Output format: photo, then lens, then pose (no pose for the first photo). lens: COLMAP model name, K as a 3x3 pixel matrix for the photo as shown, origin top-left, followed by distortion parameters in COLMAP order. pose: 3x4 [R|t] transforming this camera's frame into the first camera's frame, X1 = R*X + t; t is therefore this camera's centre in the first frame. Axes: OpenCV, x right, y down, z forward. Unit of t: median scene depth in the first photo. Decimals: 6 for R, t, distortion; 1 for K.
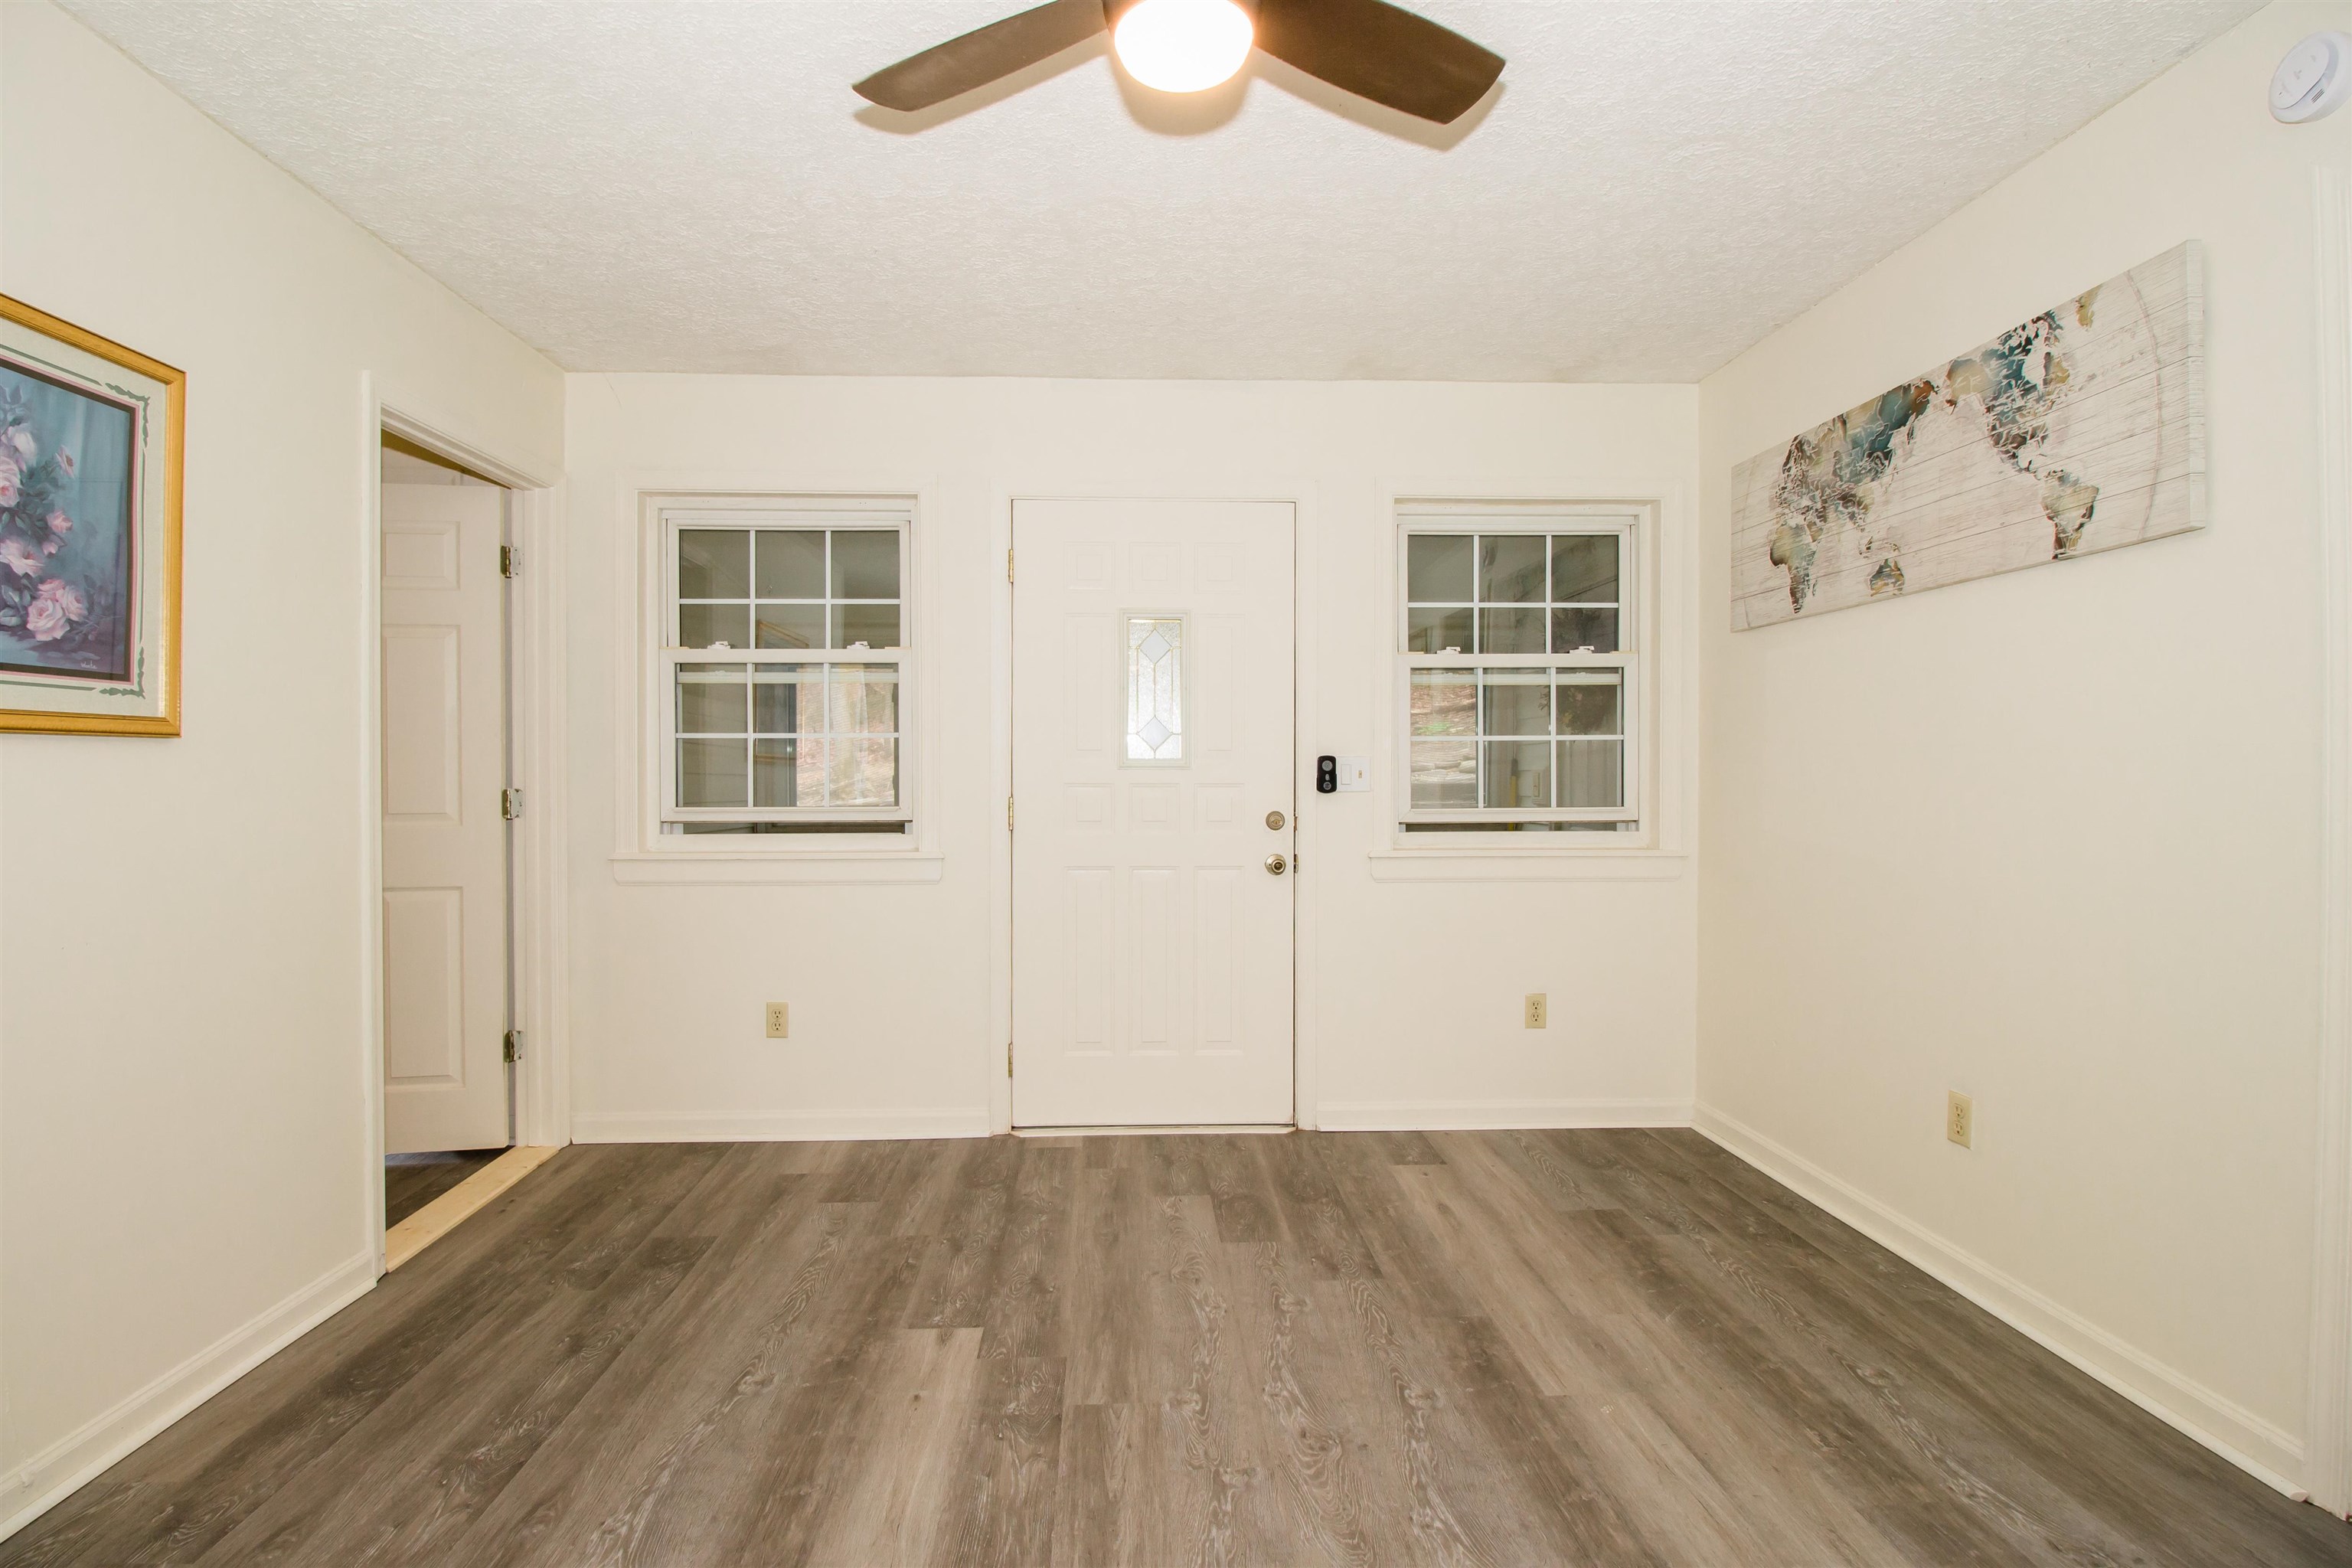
lens RADIAL K [[1097.5, 0, 1199.8], [0, 1097.5, 774.5], [0, 0, 1]] dist [-0.005063, -0.010272]
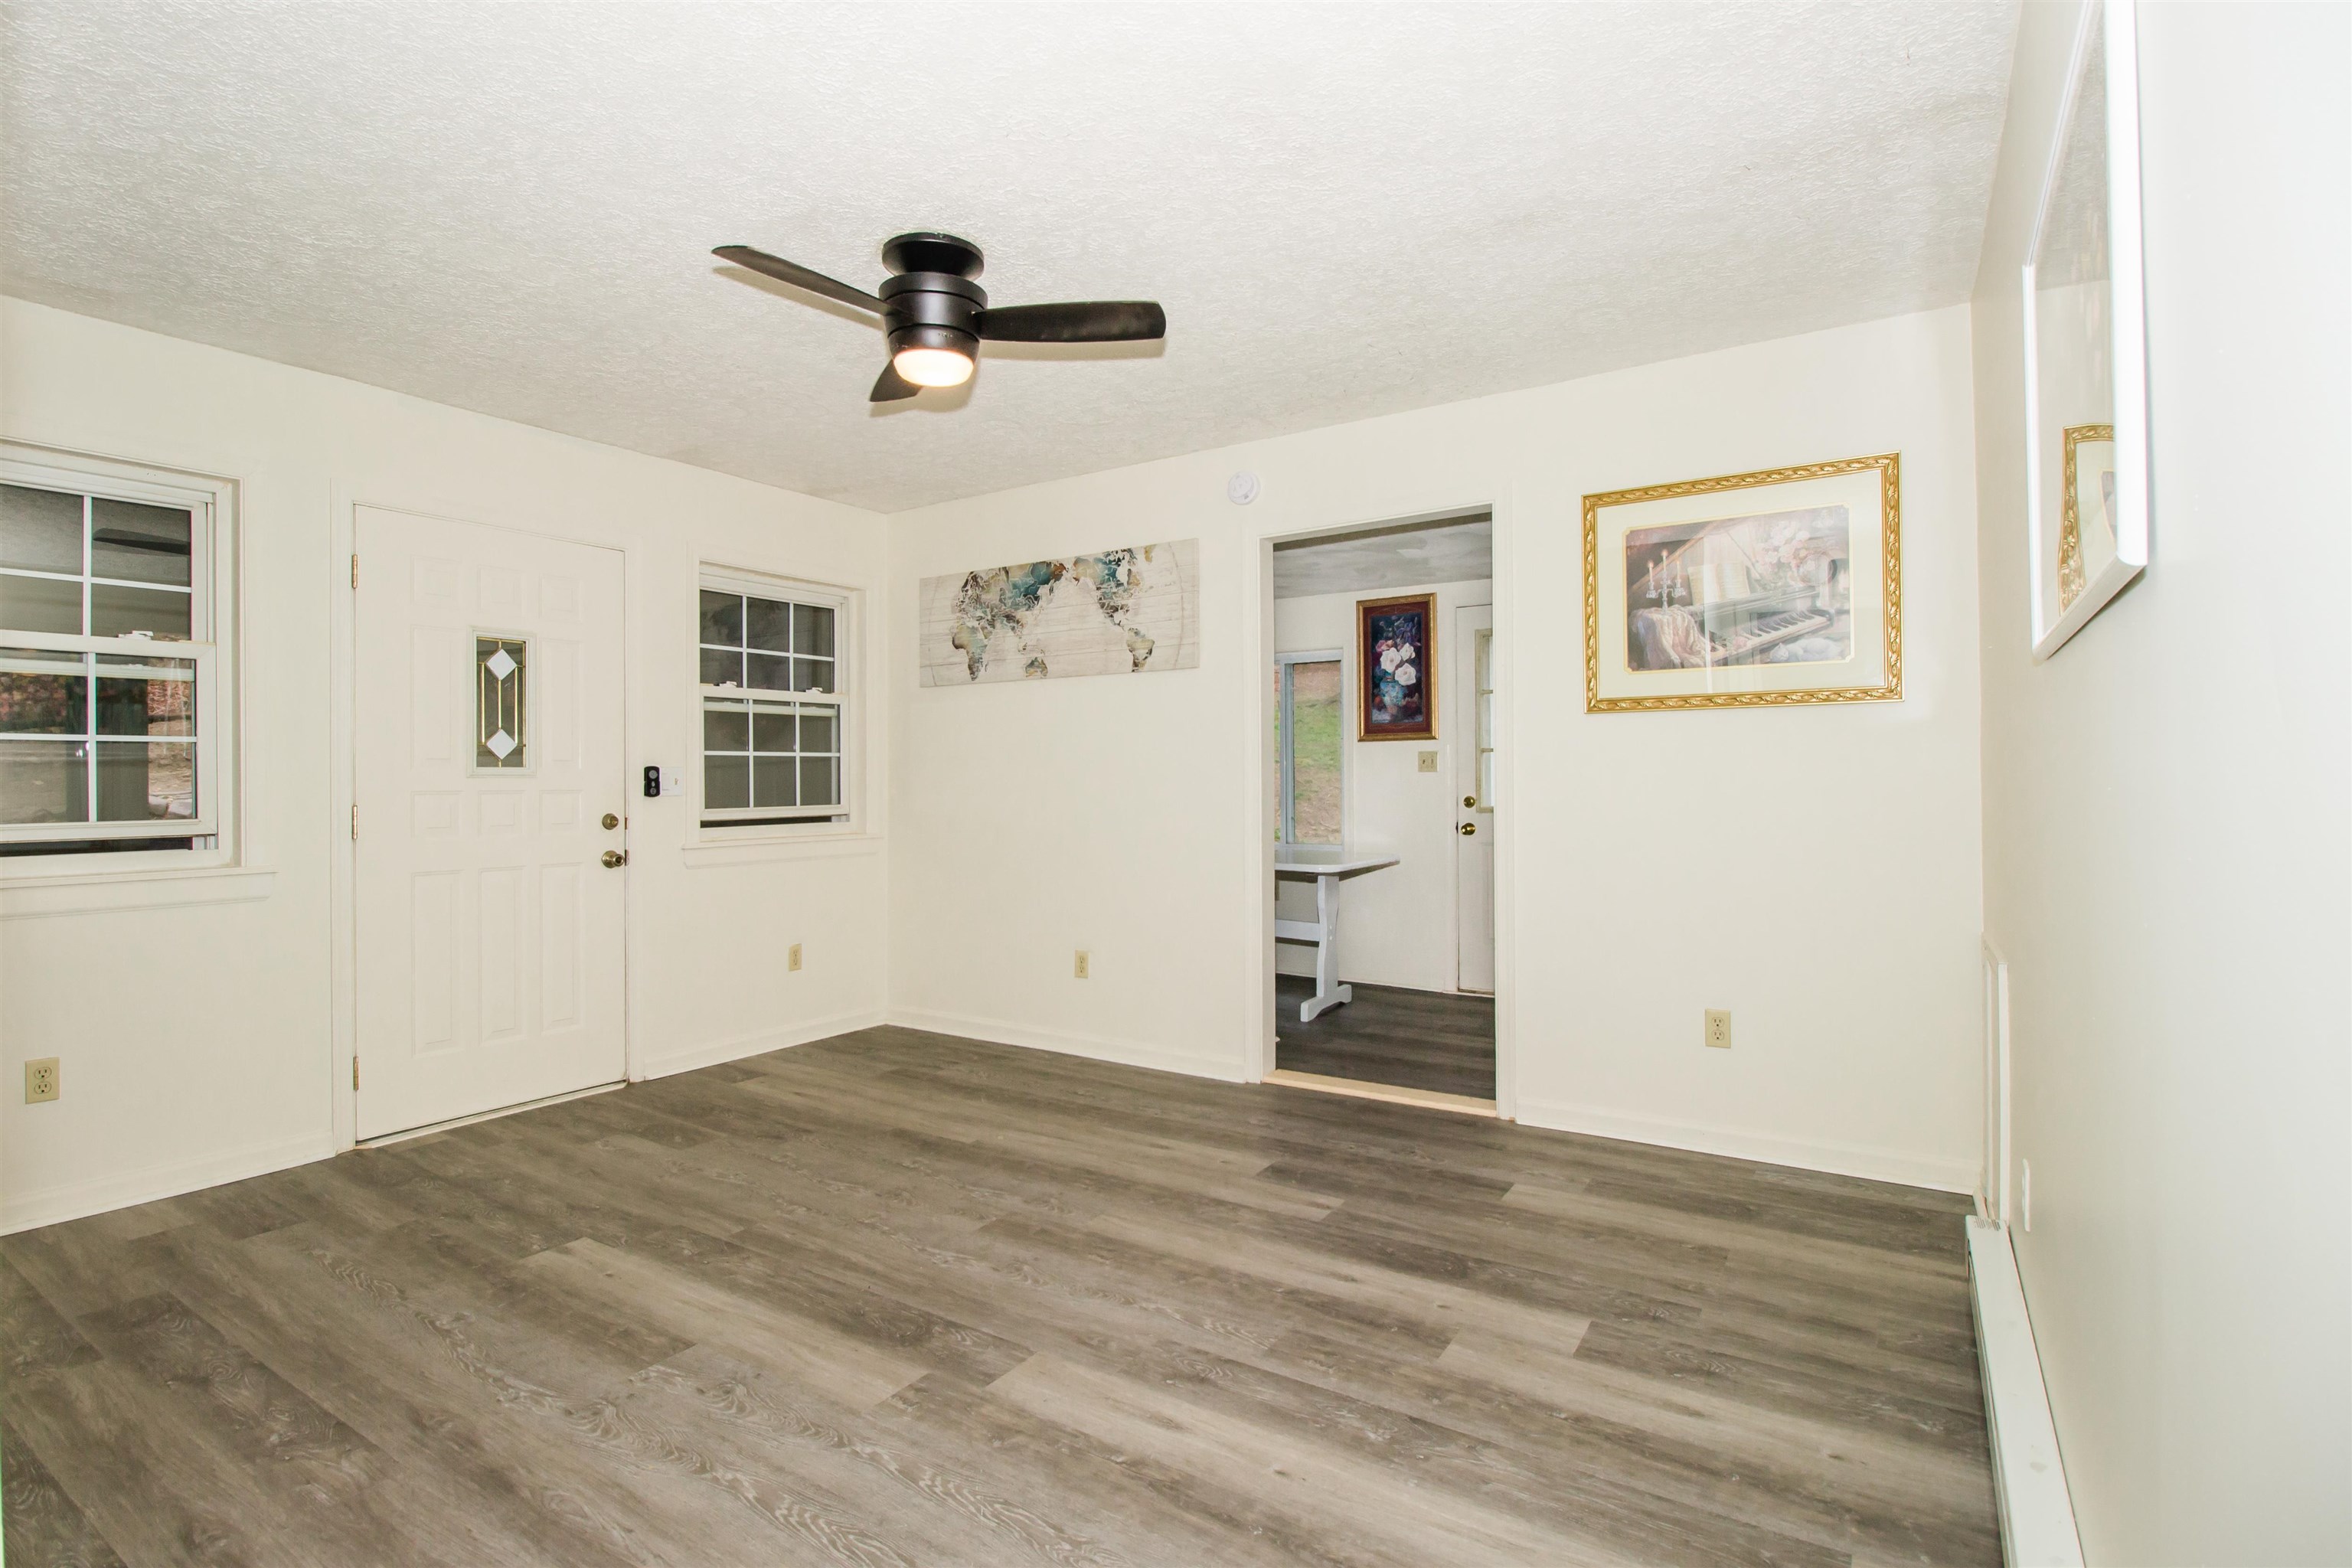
lens RADIAL K [[1097.5, 0, 1108.2], [0, 1097.5, 766.1], [0, 0, 1]] dist [-0.005063, -0.010272]
pose [[0.615218, 0.009130, 0.788304, -0.649008], [0.009067, 0.999785, -0.018656, 0.012247], [-0.788305, 0.018625, 0.615003, -0.165518]]
